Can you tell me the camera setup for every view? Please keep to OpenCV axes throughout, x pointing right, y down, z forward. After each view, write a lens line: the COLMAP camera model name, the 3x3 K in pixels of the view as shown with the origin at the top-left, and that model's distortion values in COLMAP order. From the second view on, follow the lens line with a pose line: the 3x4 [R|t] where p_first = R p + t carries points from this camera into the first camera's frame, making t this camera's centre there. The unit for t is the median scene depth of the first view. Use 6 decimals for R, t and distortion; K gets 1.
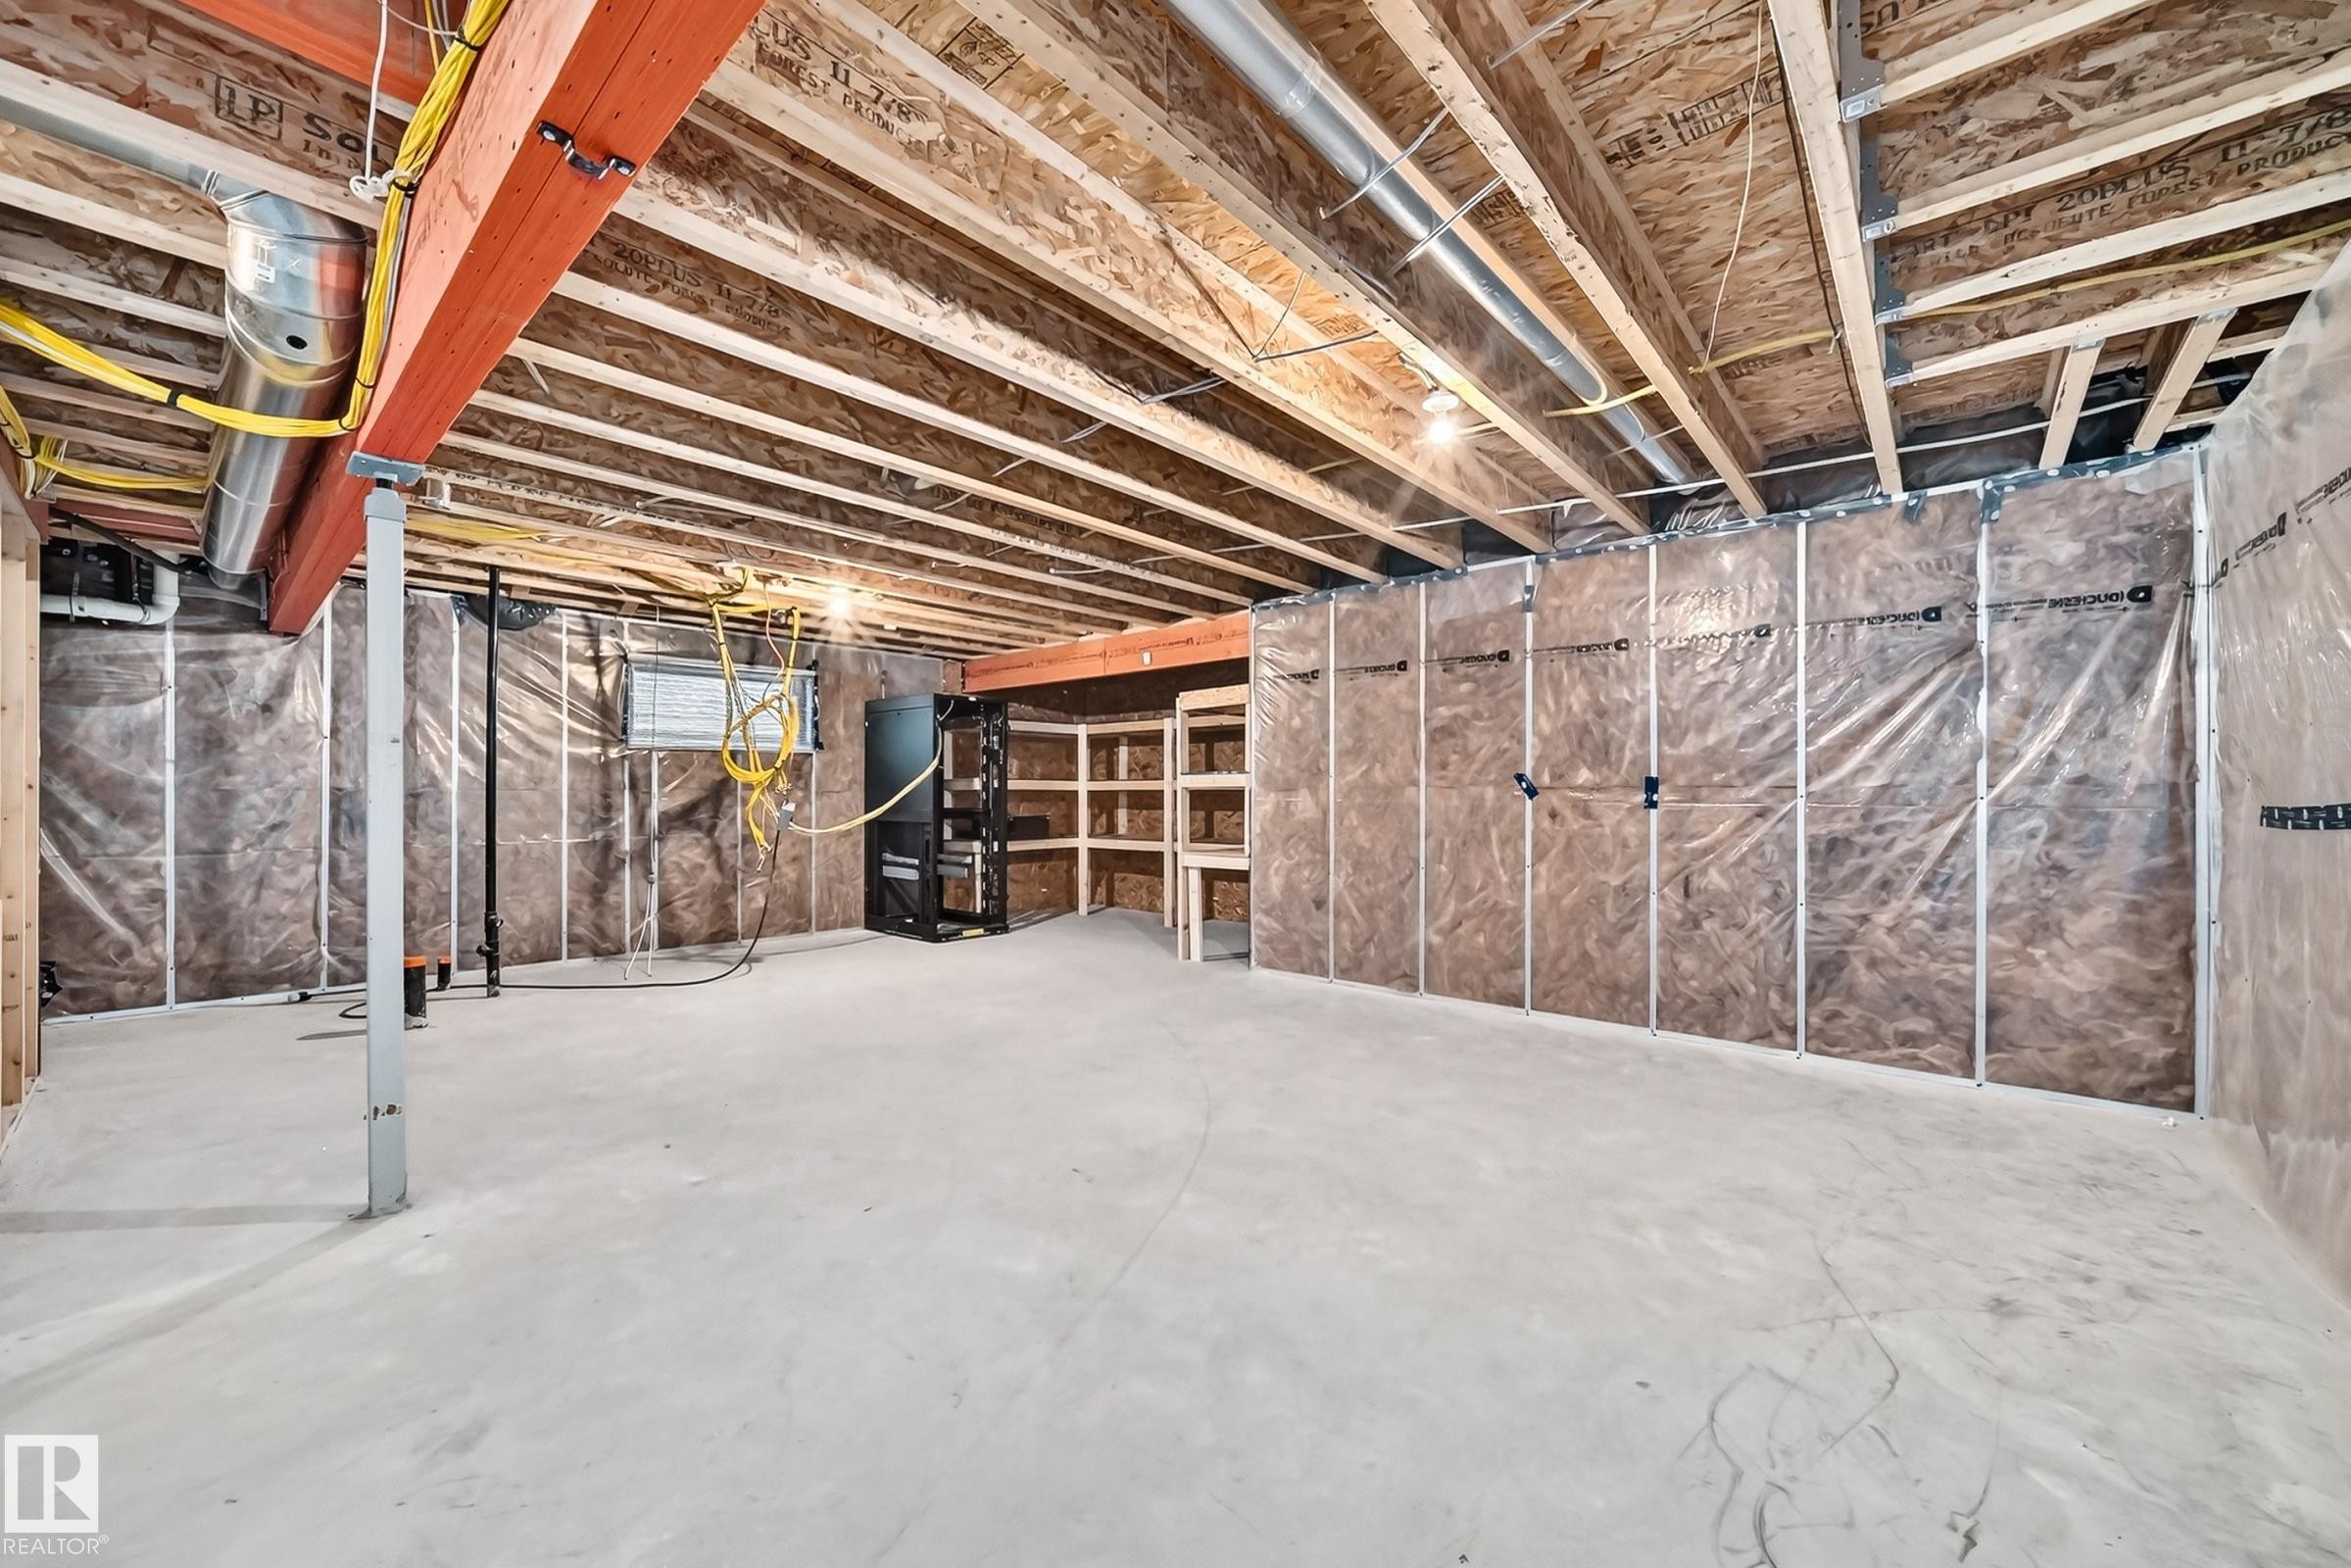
lens RADIAL K [[882.1, 0, 1176.0], [0, 882.1, 797.0], [0, 0, 1]] dist [-0.028327, 0.008322]
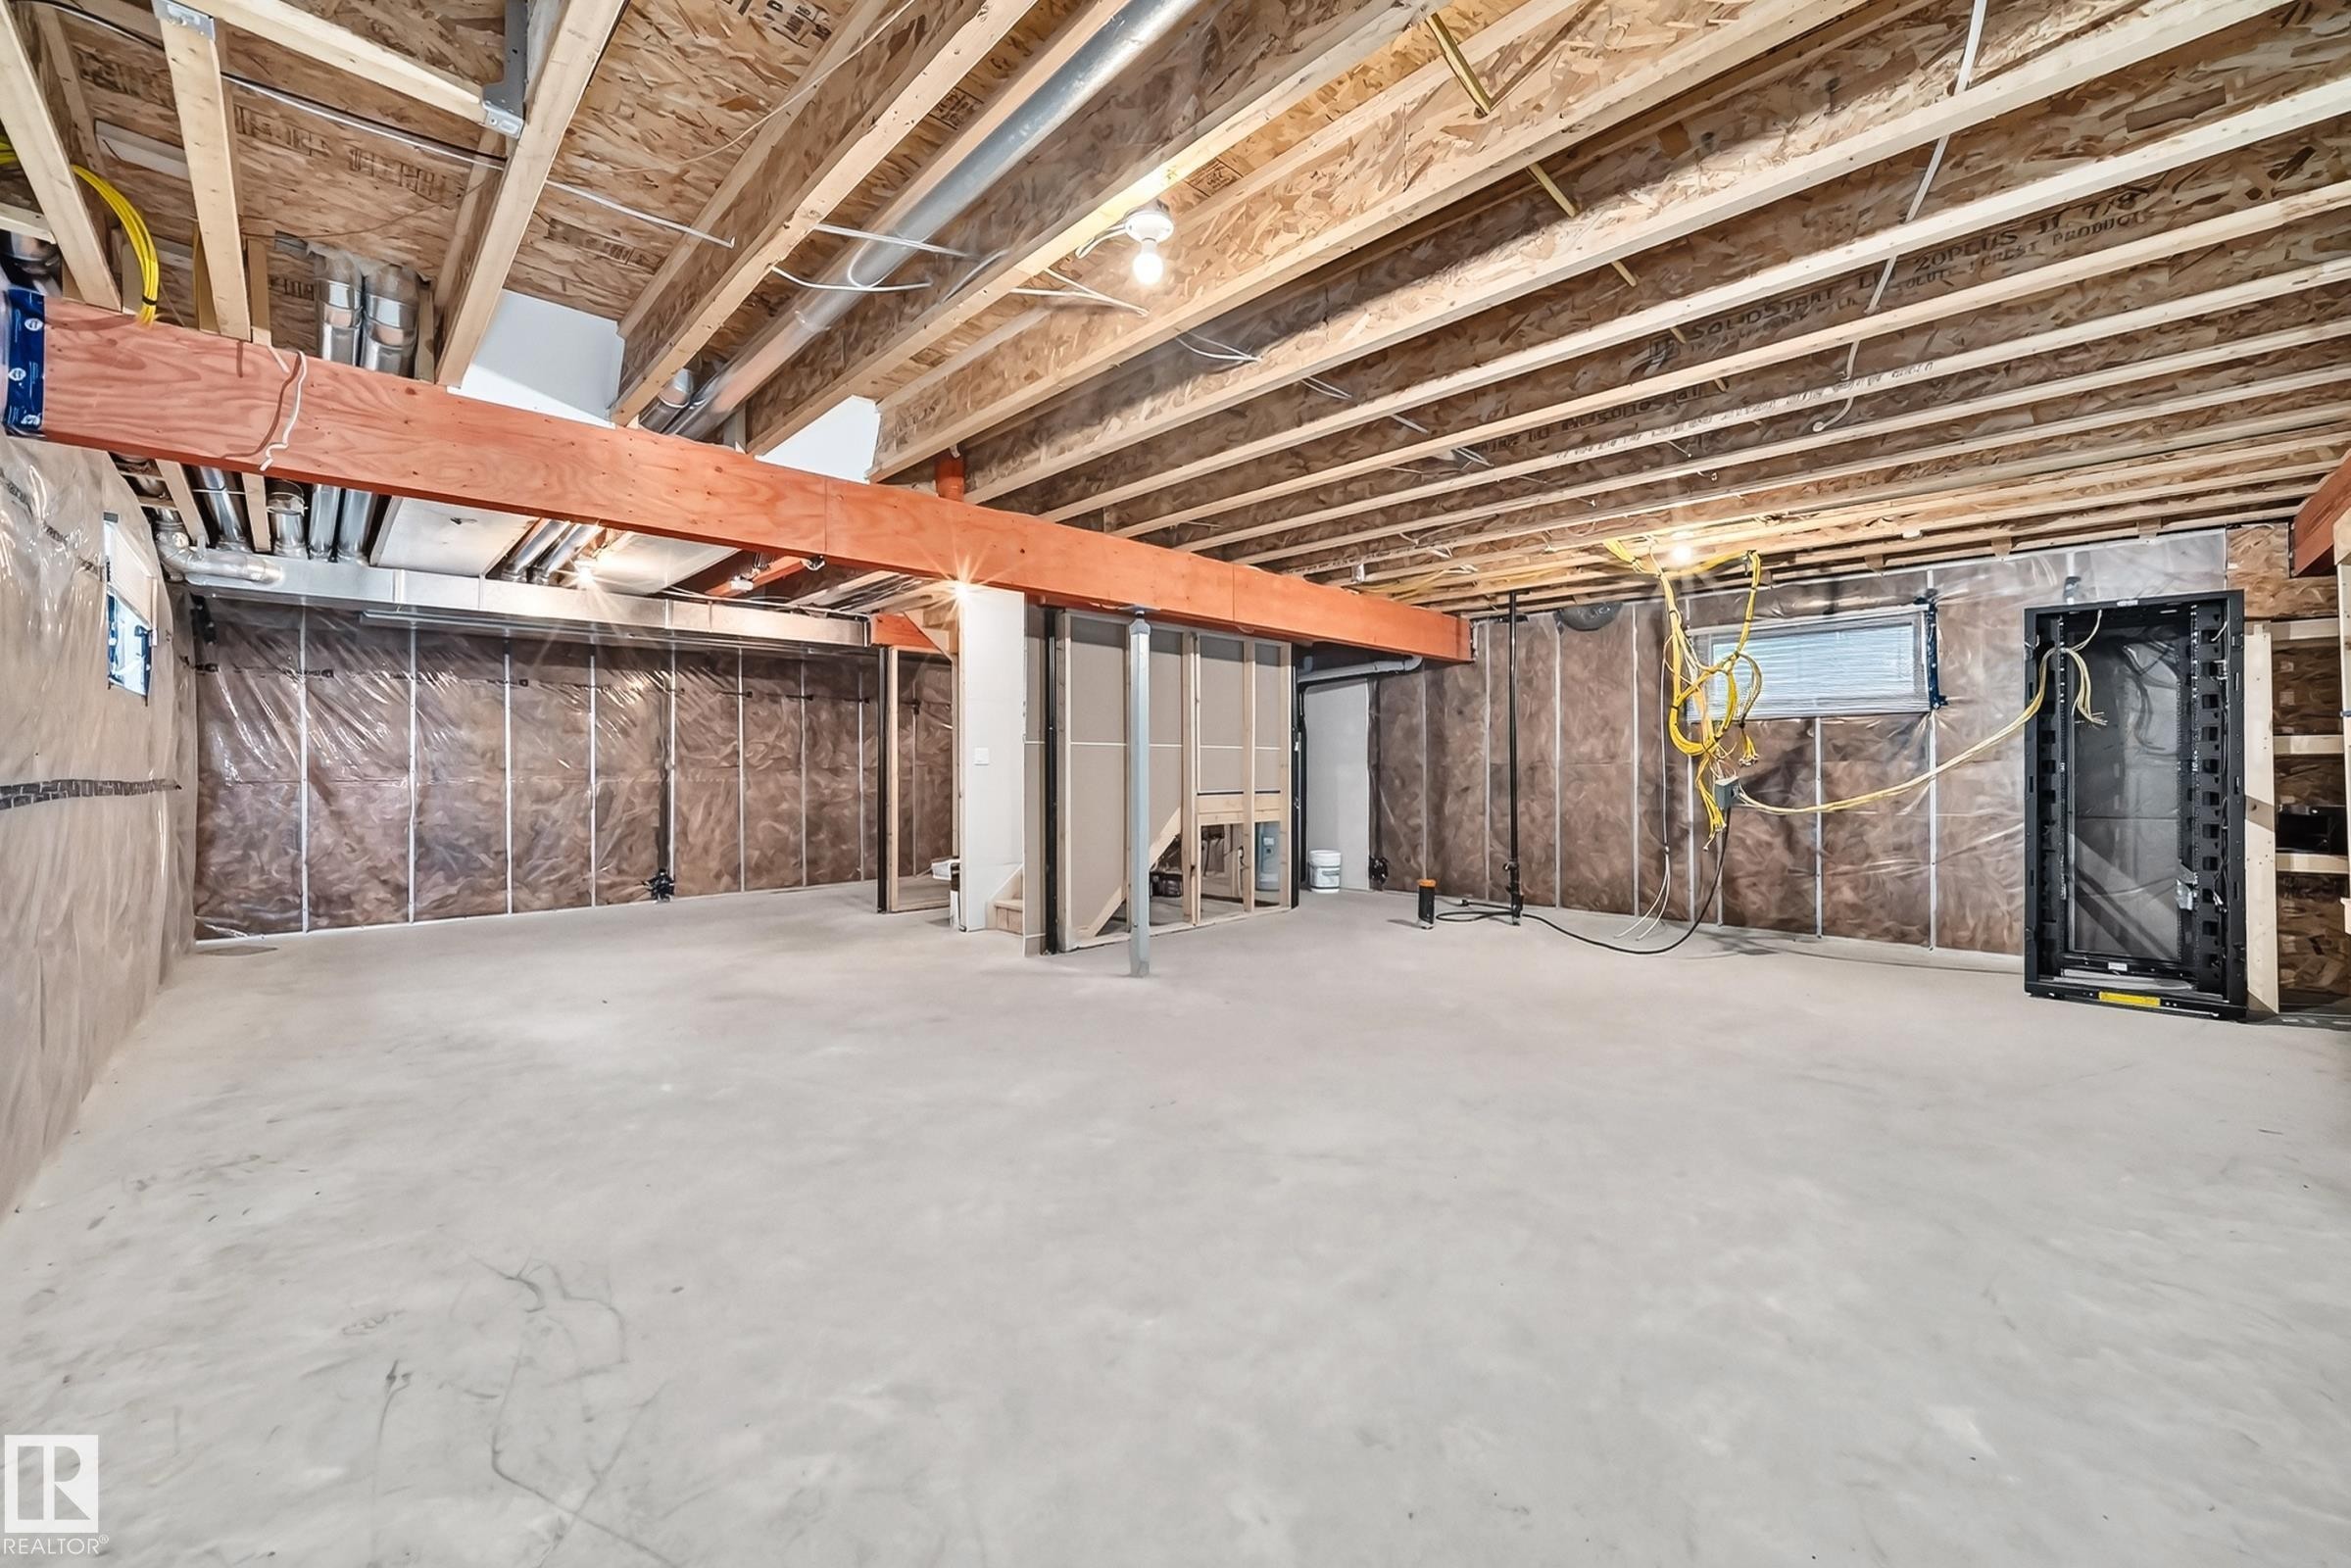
lens RADIAL K [[883.7, 0, 1179.3], [0, 883.7, 770.9], [0, 0, 1]] dist [-0.024338, 0.008988]
pose [[-0.046891, 0.000521, -0.998900, 0.749375], [0.004935, 0.999988, 0.000290, -0.003056], [0.998888, -0.004916, -0.046893, 0.776491]]
